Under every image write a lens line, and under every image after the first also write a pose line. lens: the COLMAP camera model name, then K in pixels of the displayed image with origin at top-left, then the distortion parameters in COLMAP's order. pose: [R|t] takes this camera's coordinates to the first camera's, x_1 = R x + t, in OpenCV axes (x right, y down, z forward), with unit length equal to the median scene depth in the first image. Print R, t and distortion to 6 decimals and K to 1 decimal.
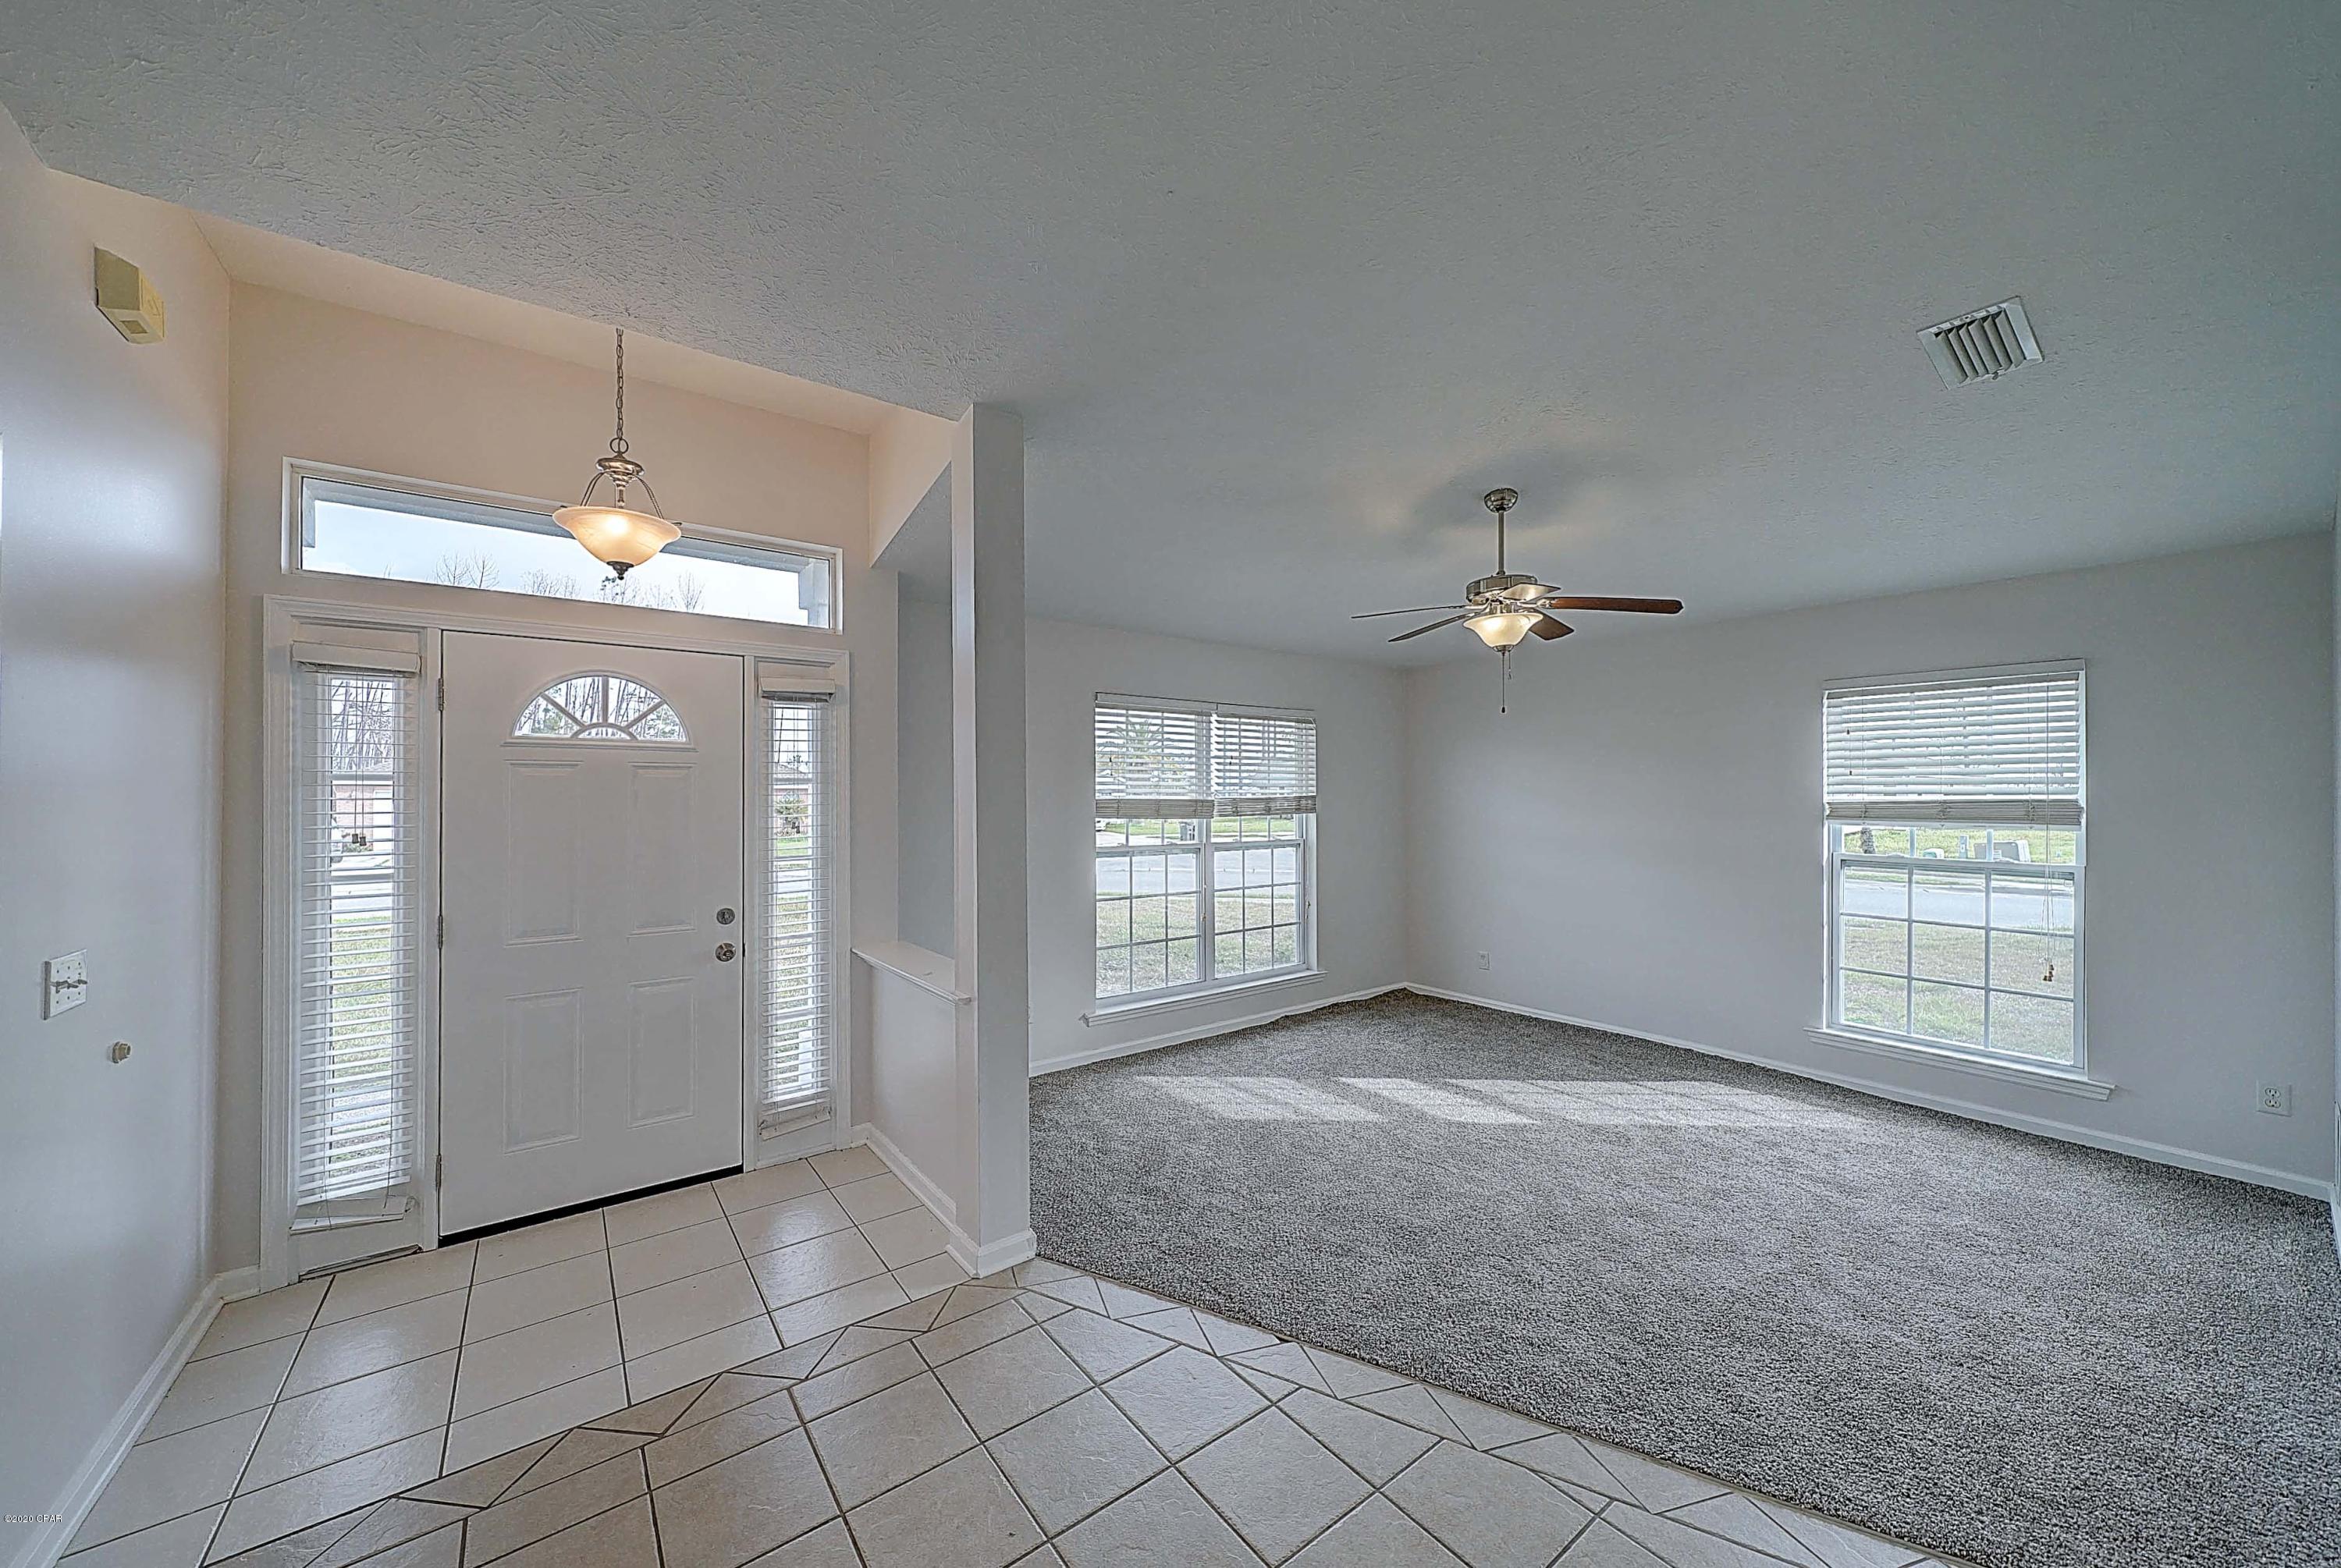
lens RADIAL K [[811.5, 0, 1152.7], [0, 811.5, 787.1], [0, 0, 1]] dist [0.002224, -0.000684]
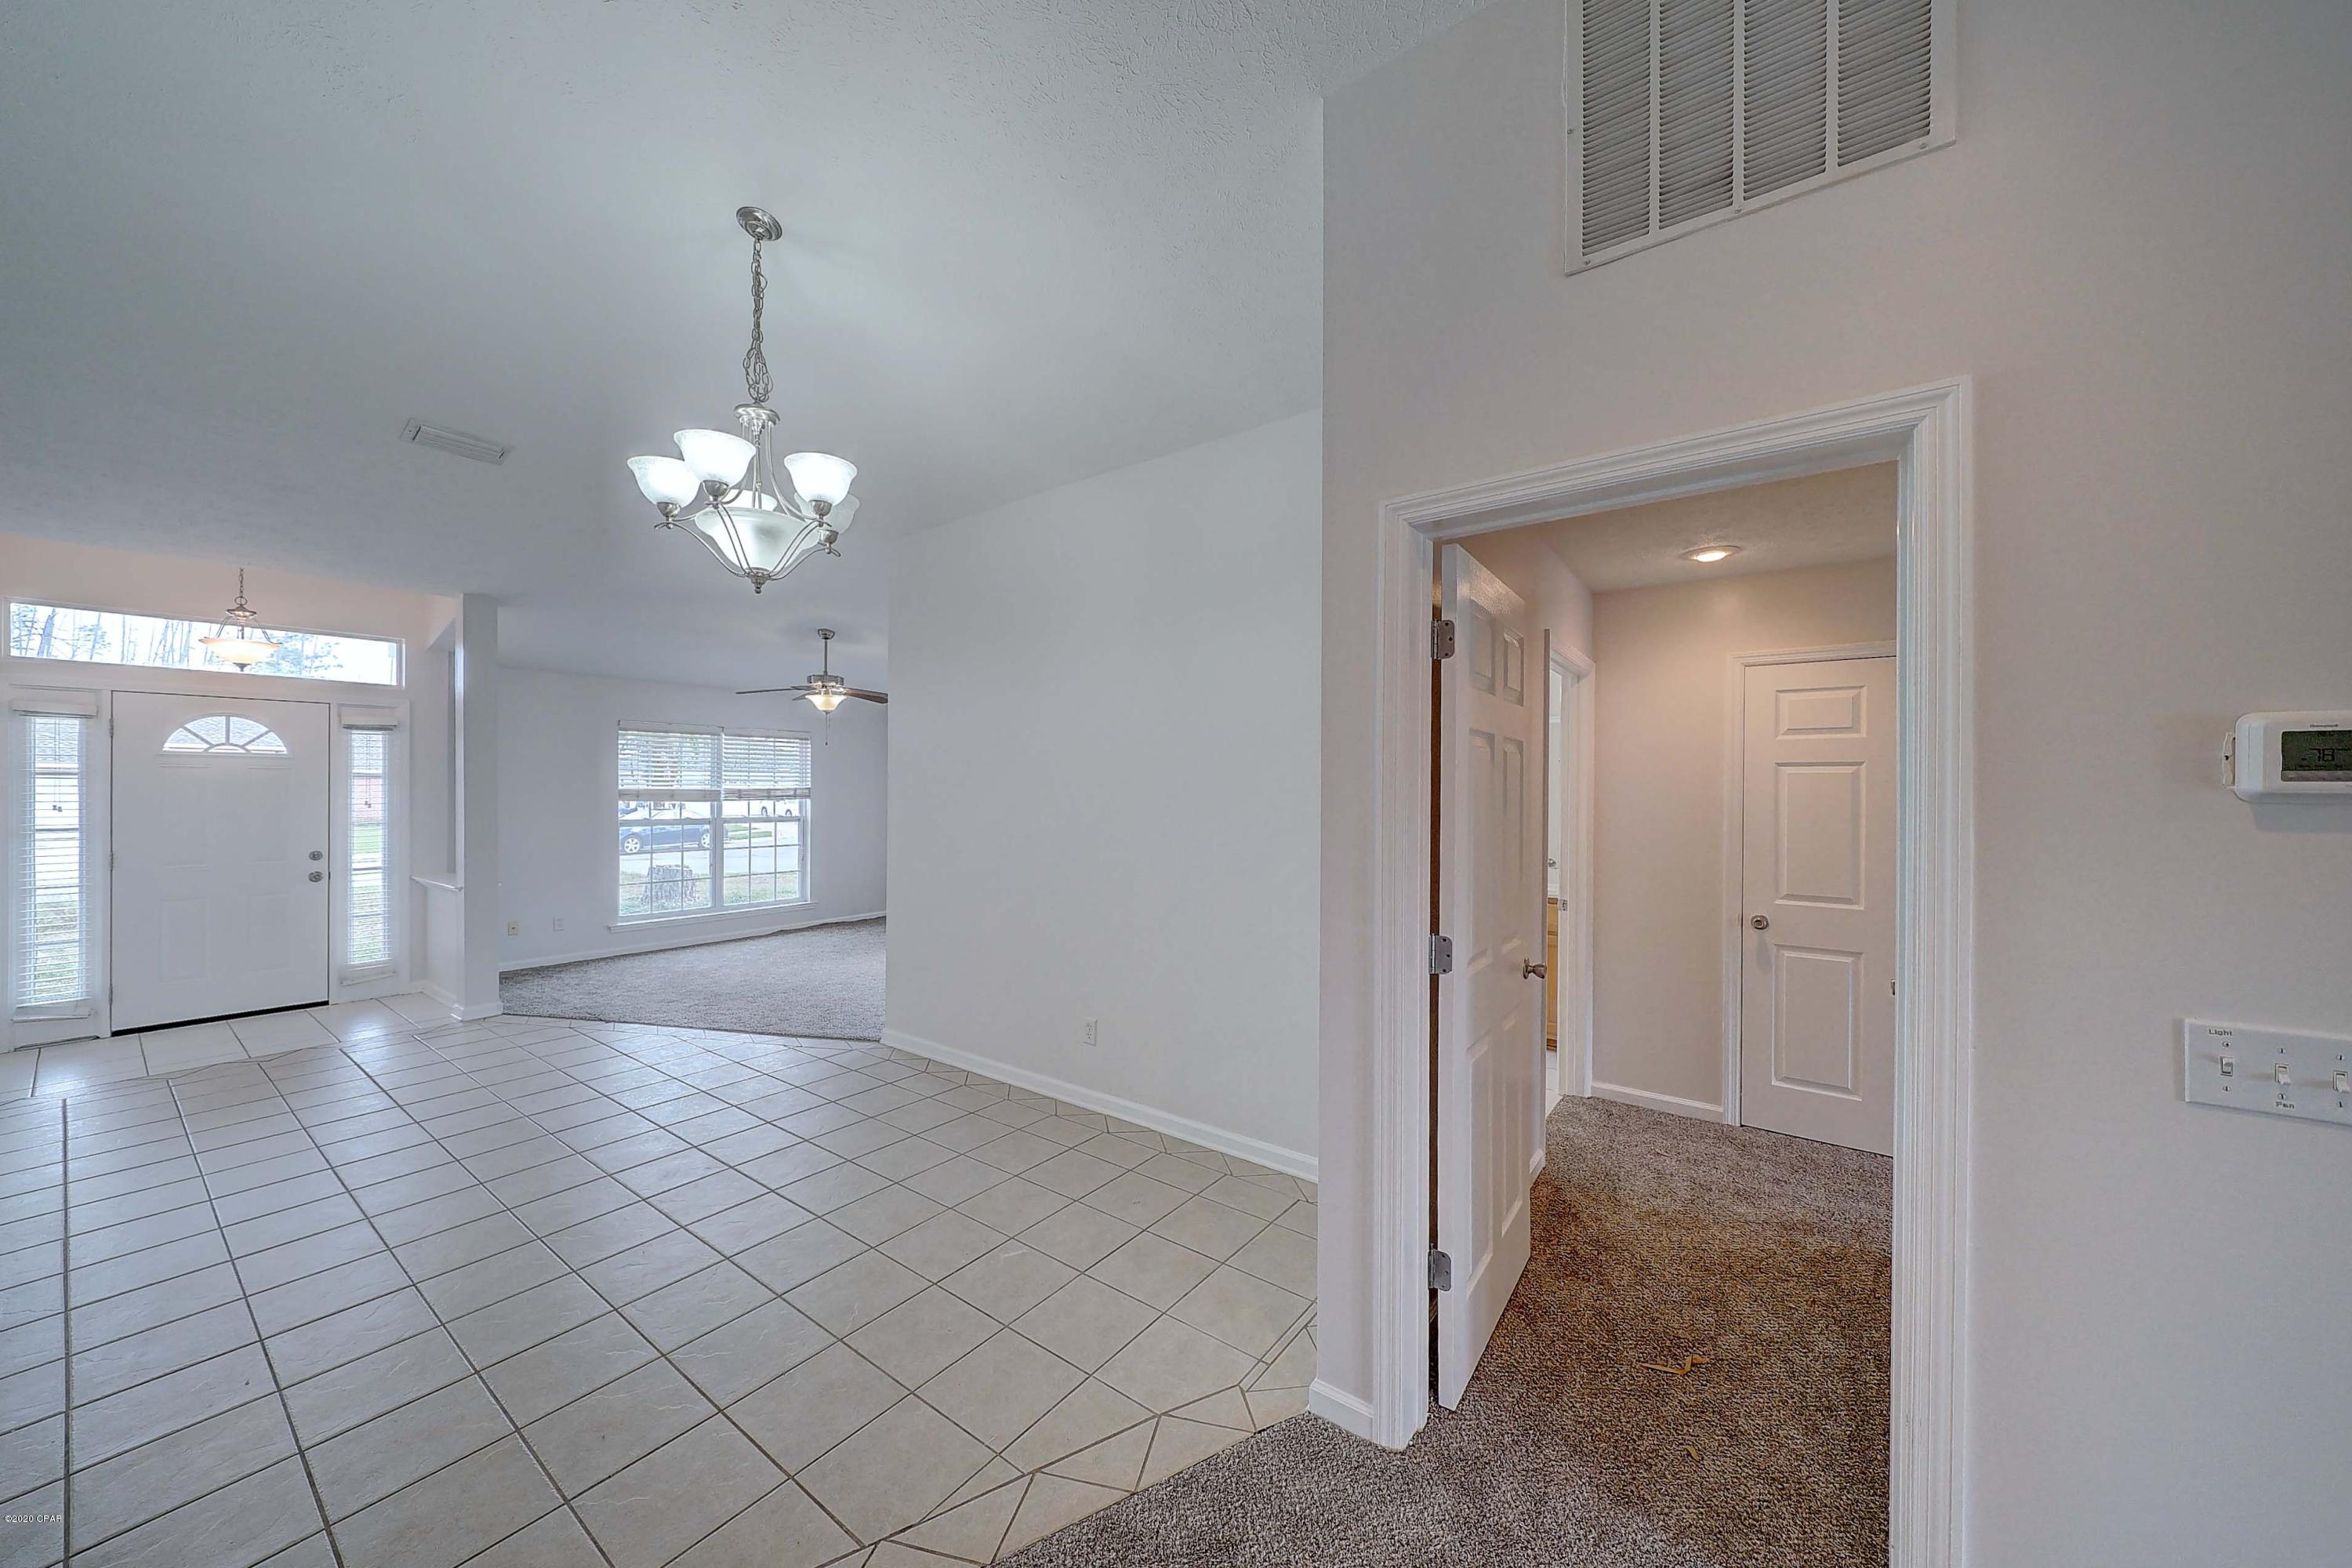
lens RADIAL K [[815.4, 0, 1160.9], [0, 815.4, 789.8], [0, 0, 1]] dist [0.002224, -0.000684]
pose [[0.959410, 0.008095, 0.281900, 0.659528], [-0.012245, 0.999841, 0.012962, -0.022748], [-0.281750, -0.015888, 0.959356, -1.090689]]
